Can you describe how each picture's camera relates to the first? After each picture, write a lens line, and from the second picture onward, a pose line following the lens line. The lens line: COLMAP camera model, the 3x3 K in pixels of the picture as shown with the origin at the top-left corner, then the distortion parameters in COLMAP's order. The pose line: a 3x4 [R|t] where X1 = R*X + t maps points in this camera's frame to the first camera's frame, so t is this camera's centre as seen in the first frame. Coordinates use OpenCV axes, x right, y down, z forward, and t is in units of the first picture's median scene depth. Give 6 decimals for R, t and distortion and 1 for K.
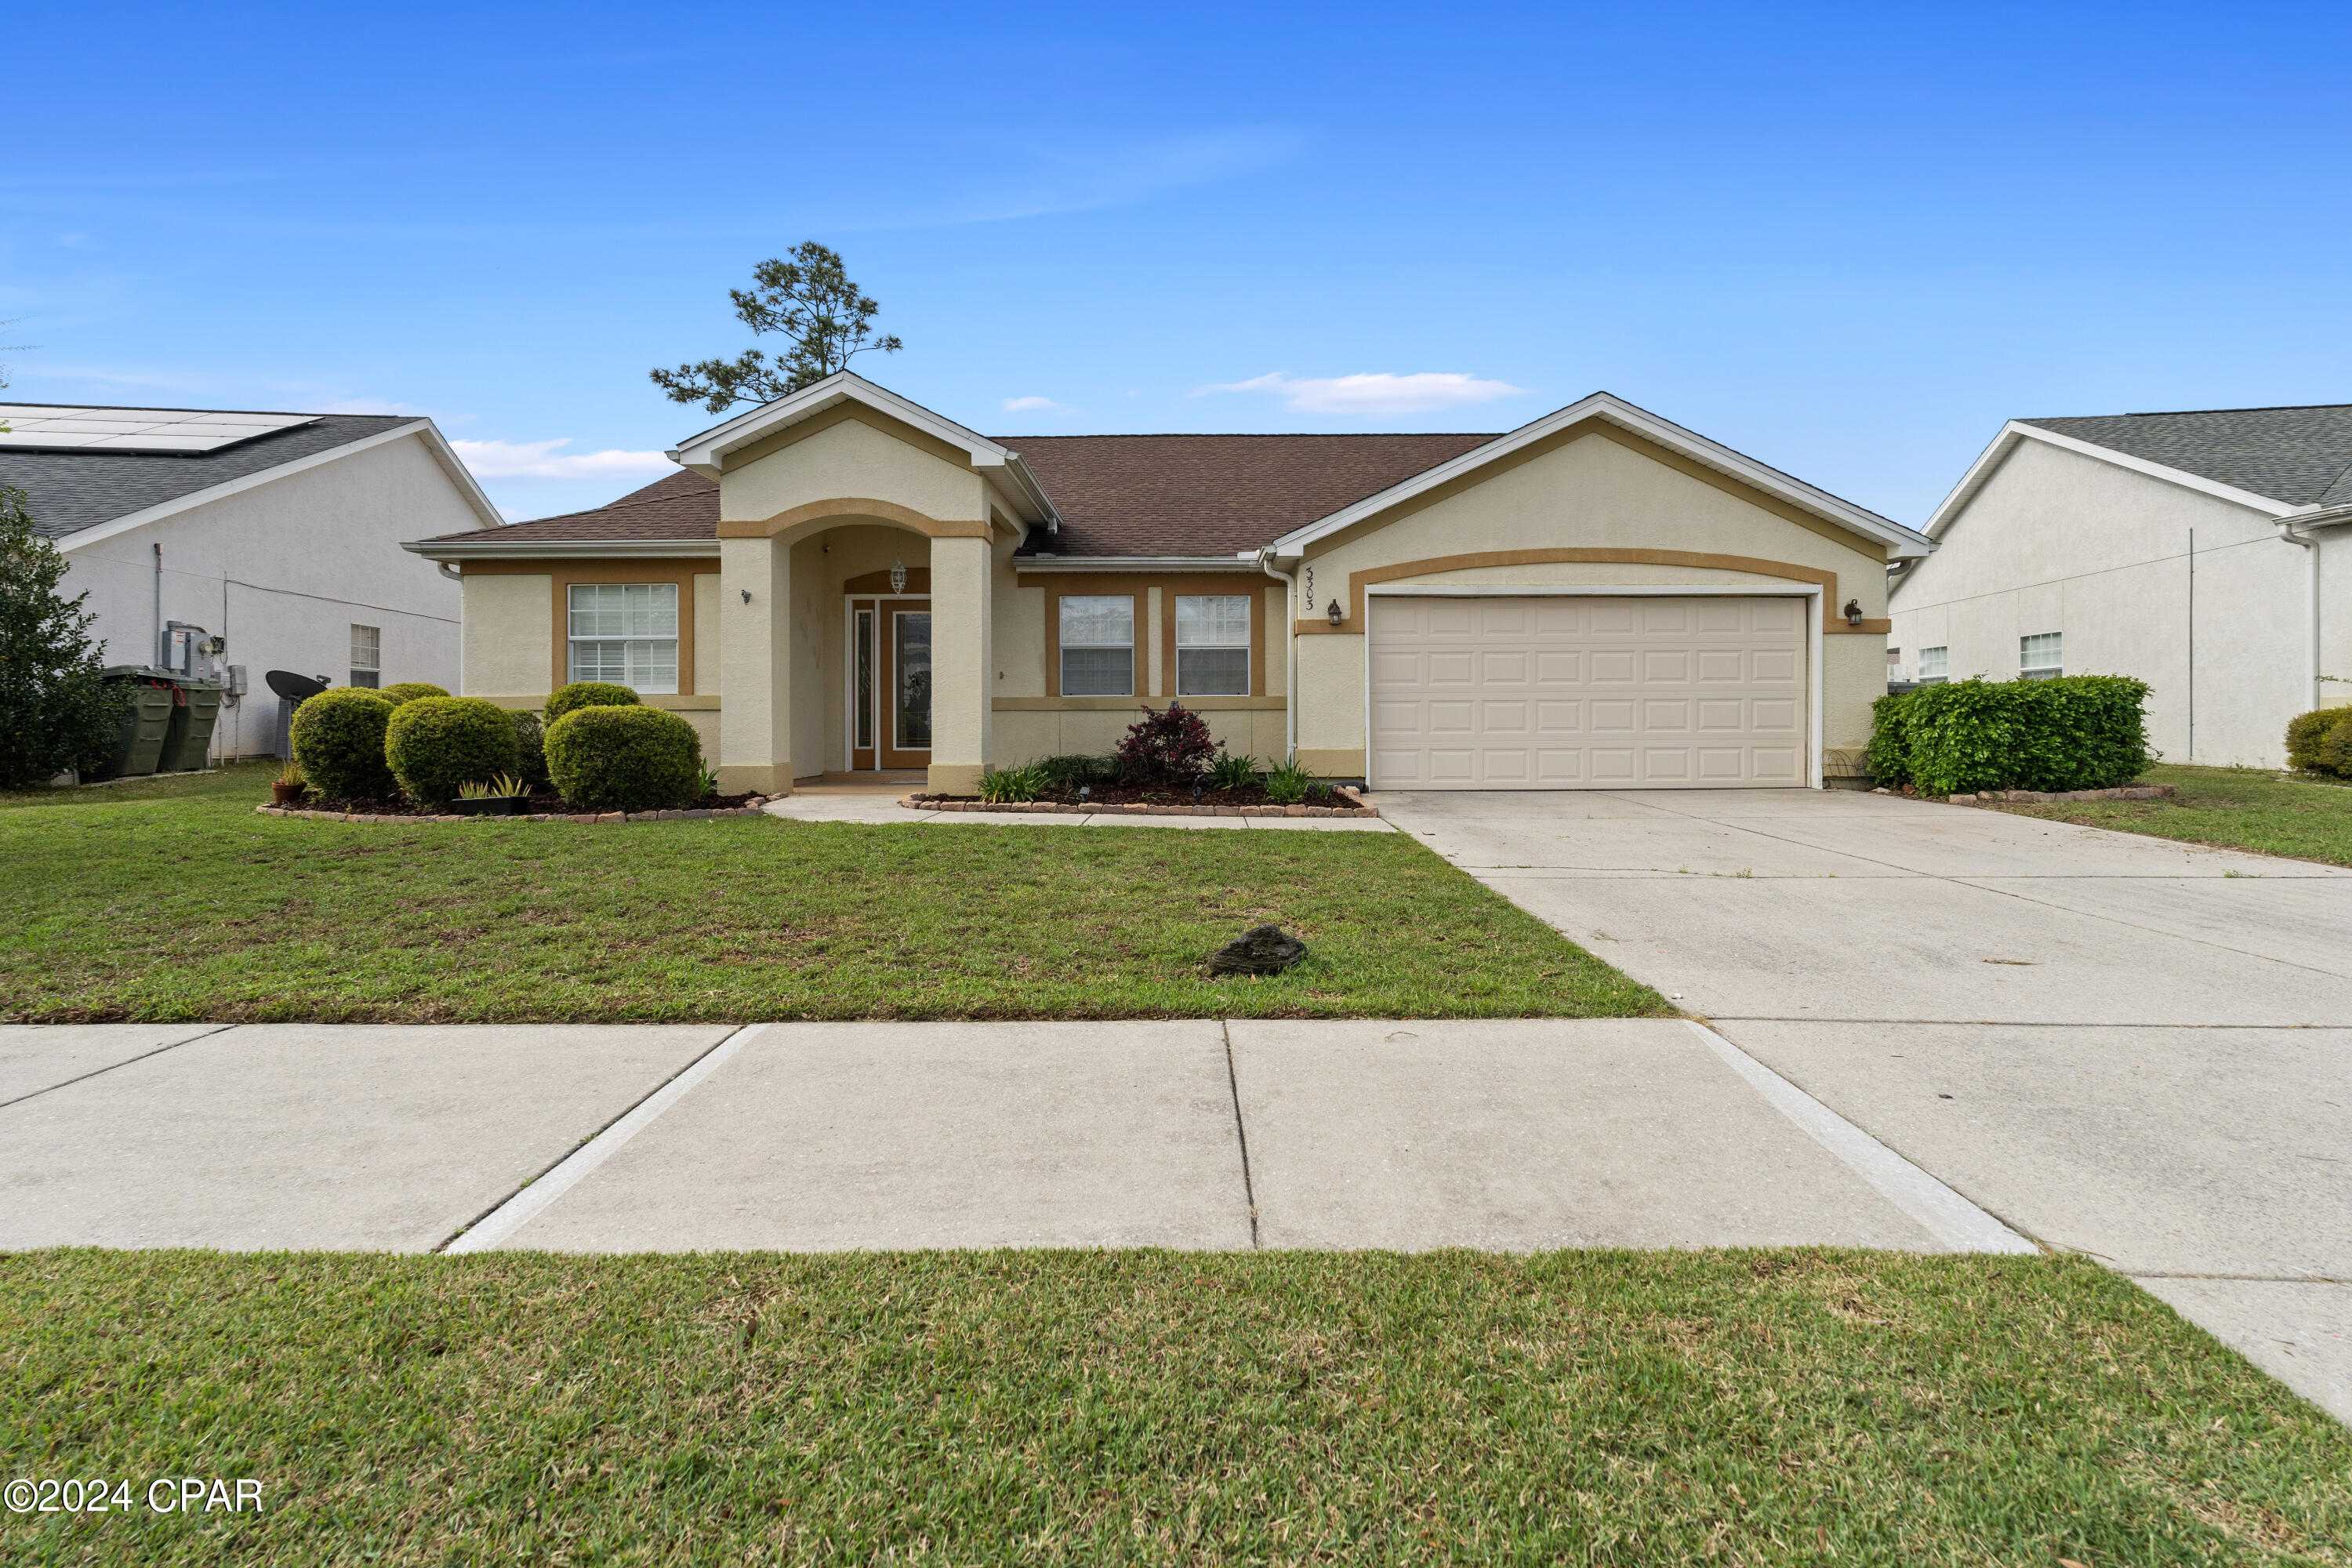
lens RADIAL K [[1084.5, 0, 1183.2], [0, 1084.5, 711.8], [0, 0, 1]] dist [-0.001579, -0.000270]
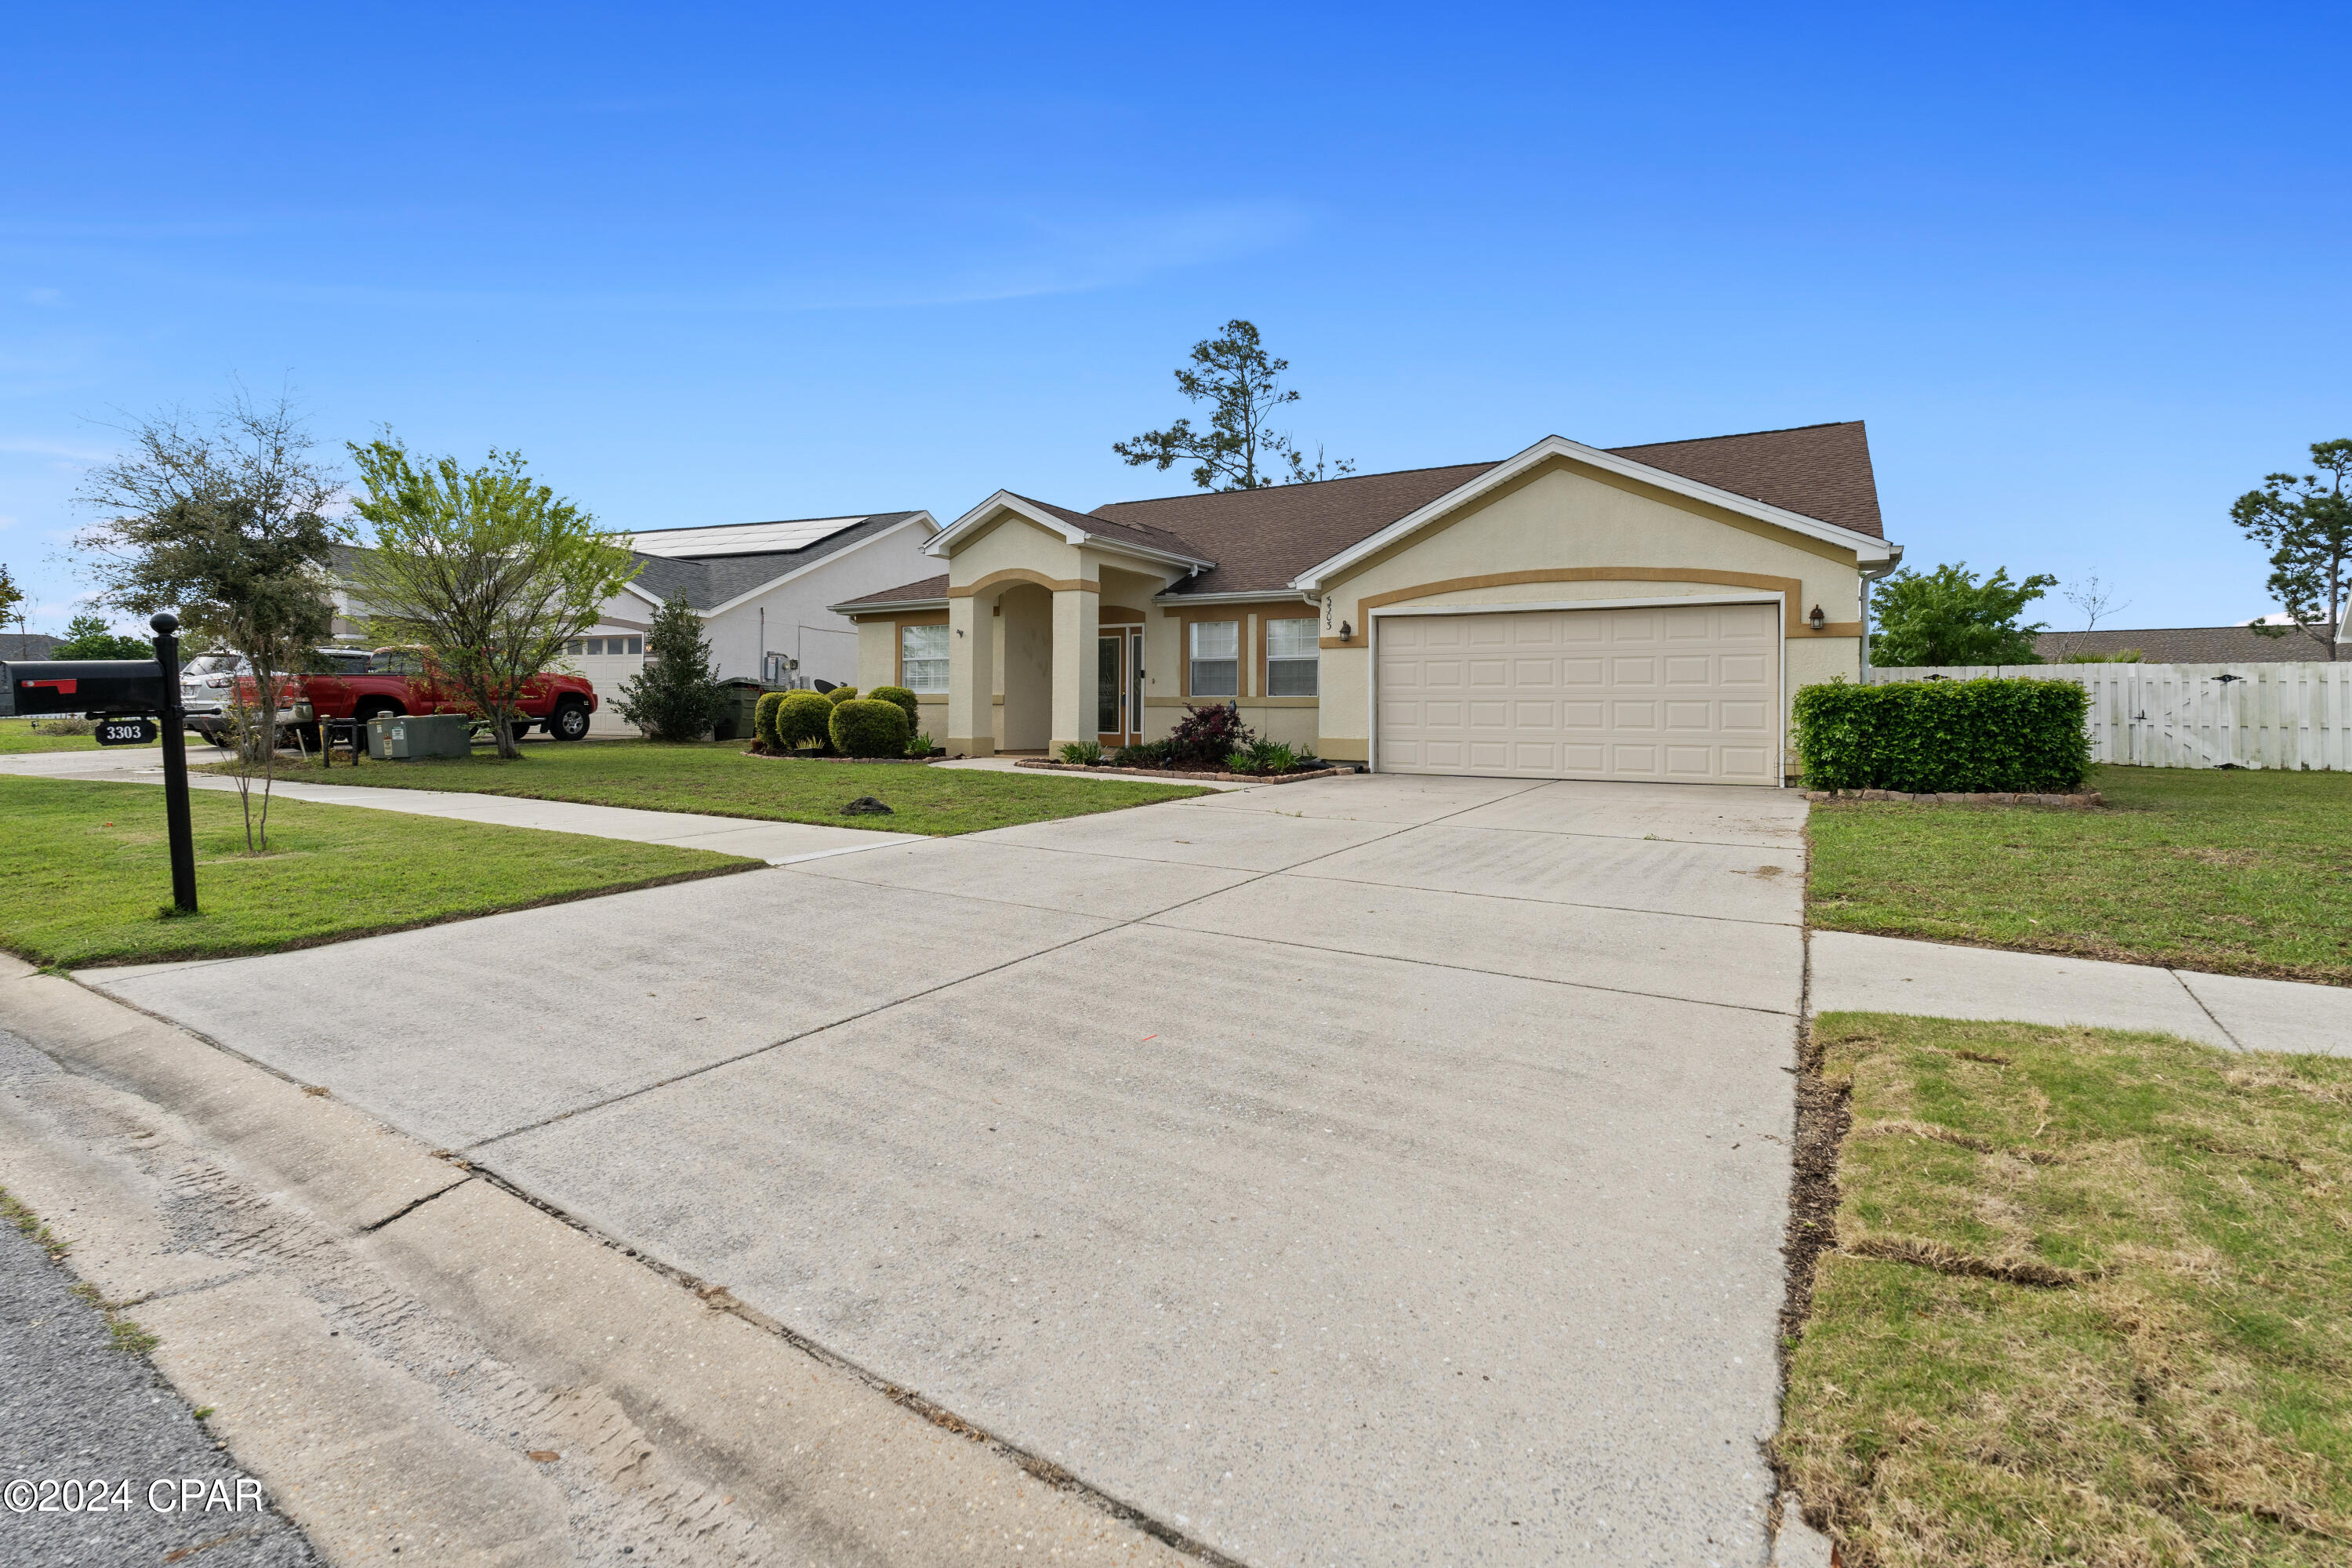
lens RADIAL K [[1101.1, 0, 1164.6], [0, 1101.1, 709.9], [0, 0, 1]] dist [-0.000294, -0.000017]
pose [[0.855189, 0.010205, -0.518216, 0.629181], [-0.013372, 0.999908, -0.002376, 0.007052], [0.518144, 0.008961, 0.855246, -0.215293]]
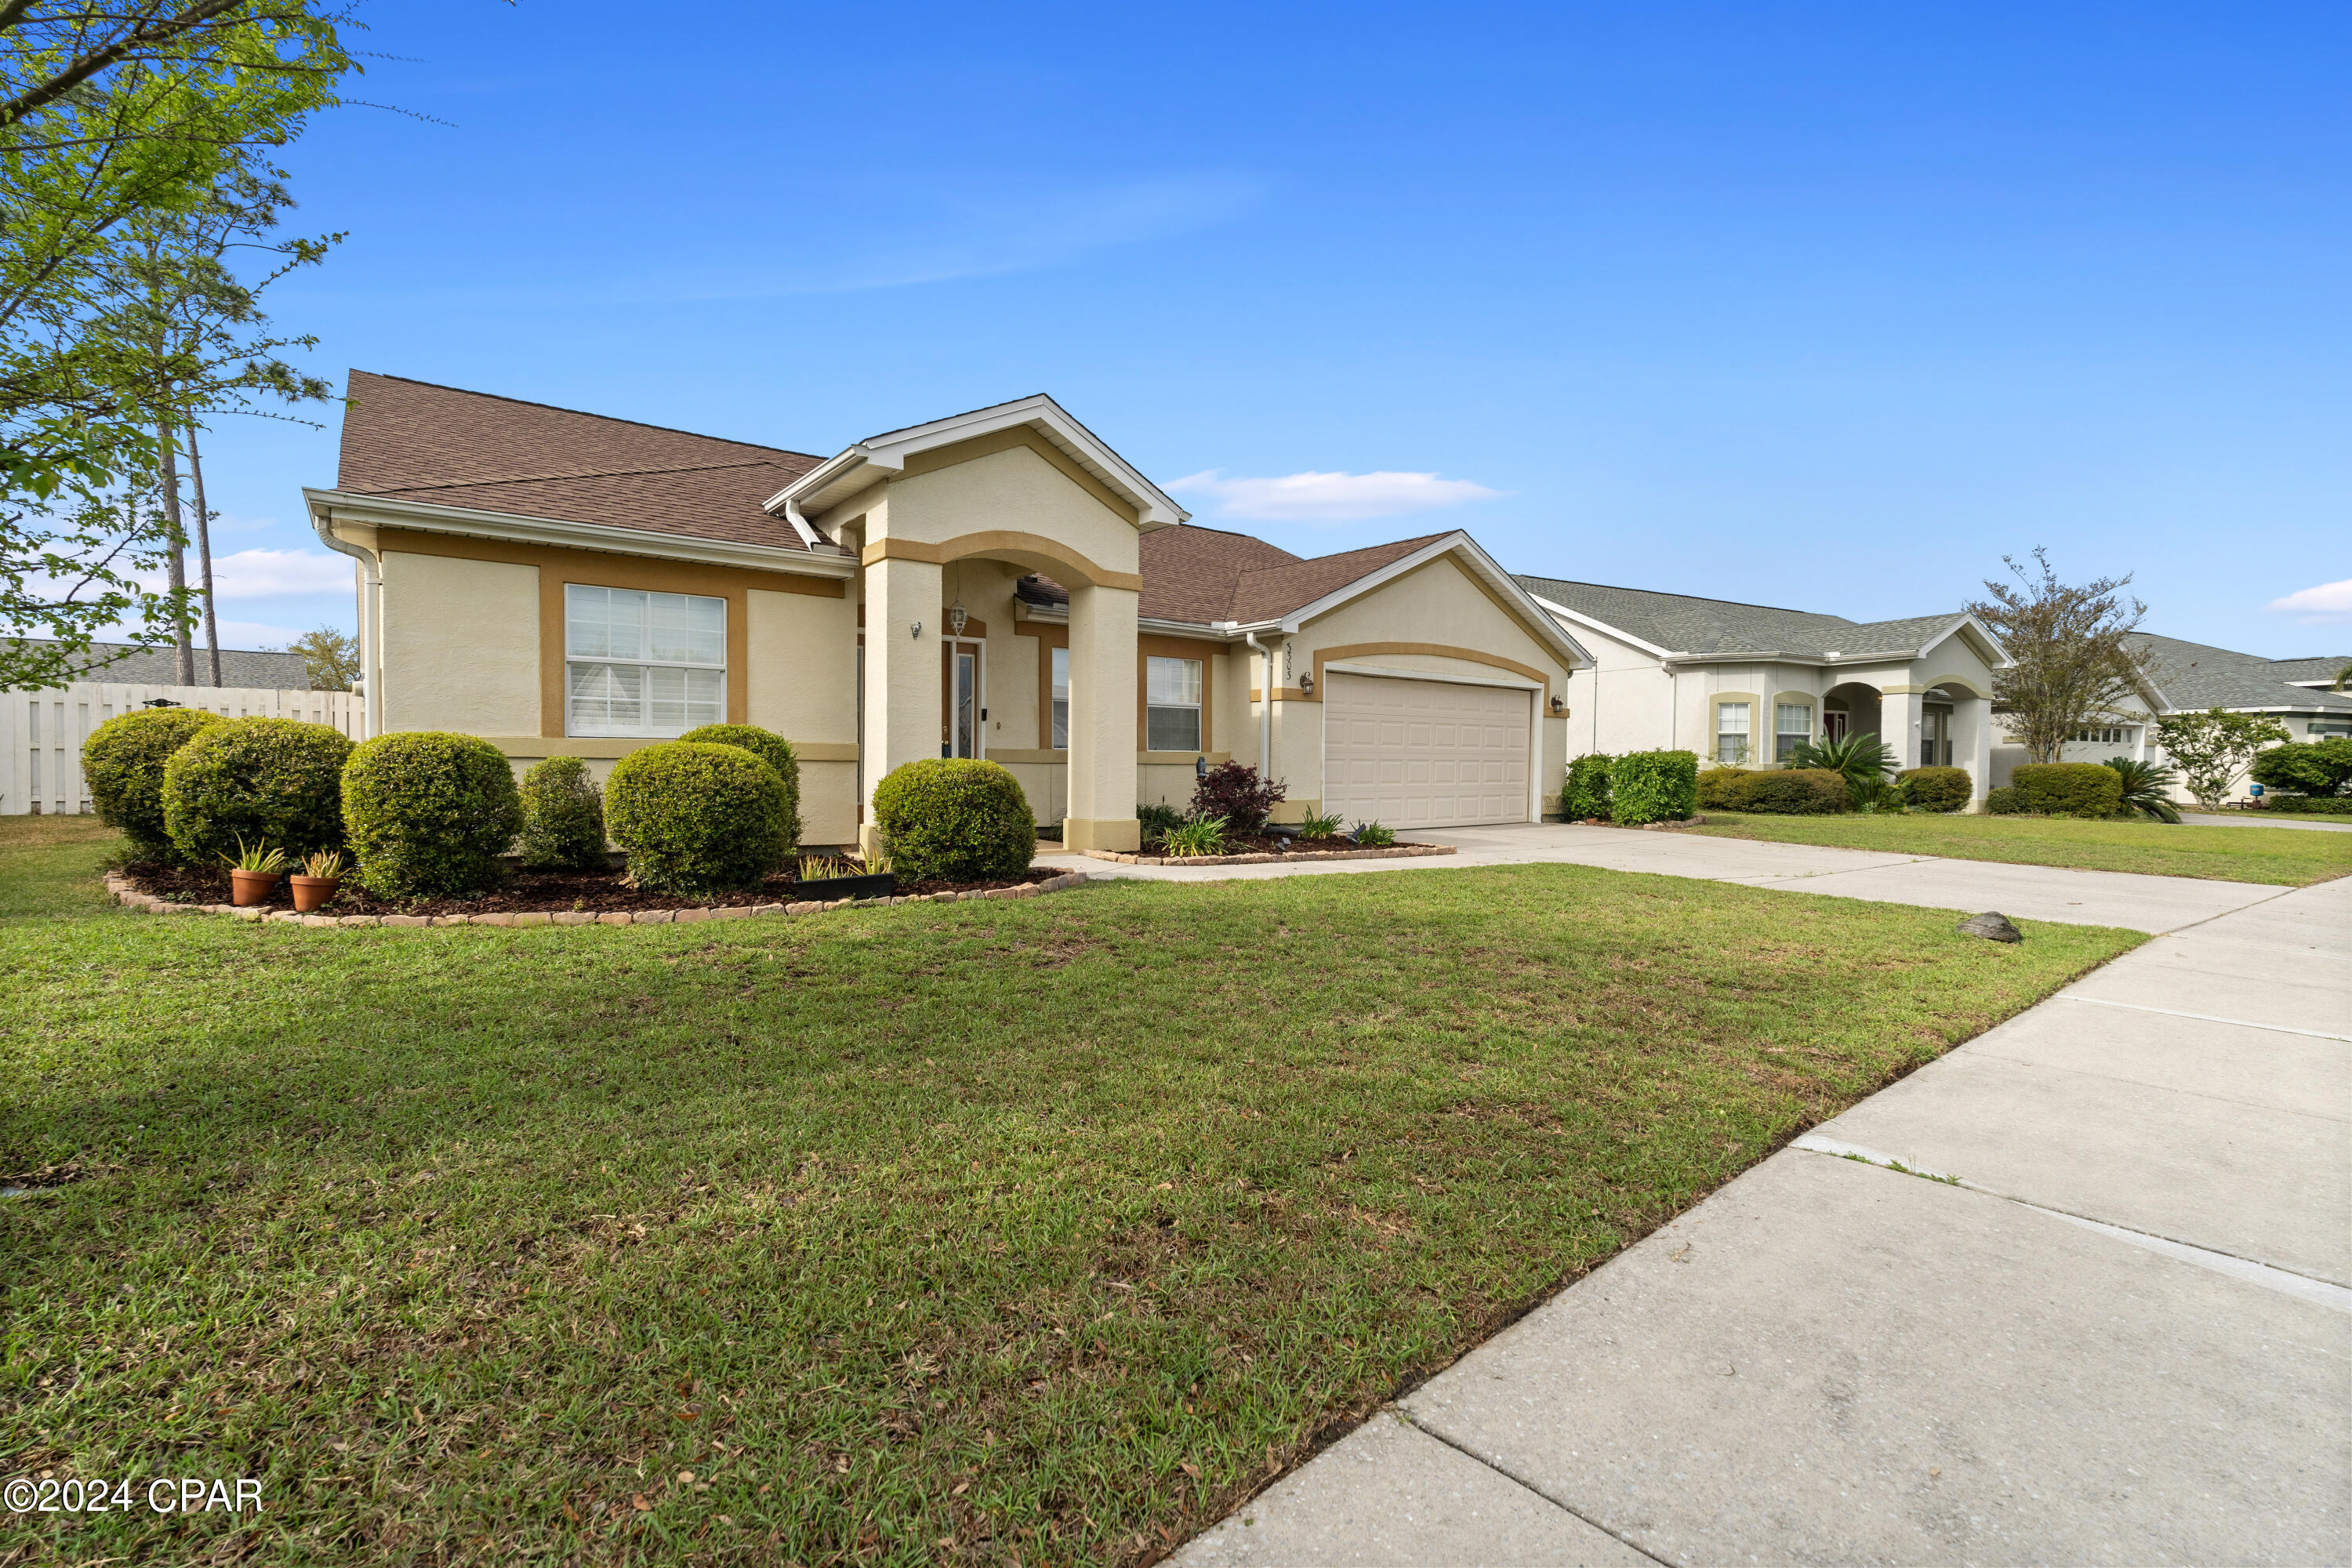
lens RADIAL K [[1040.4, 0, 1176.0], [0, 1040.4, 784.0], [0, 0, 1]] dist [-0.002776, 0.000064]
pose [[0.787639, -0.001647, 0.616135, -0.666668], [-0.014867, 0.999654, 0.021677, -0.004652], [-0.615958, -0.026234, 0.787342, 0.197334]]
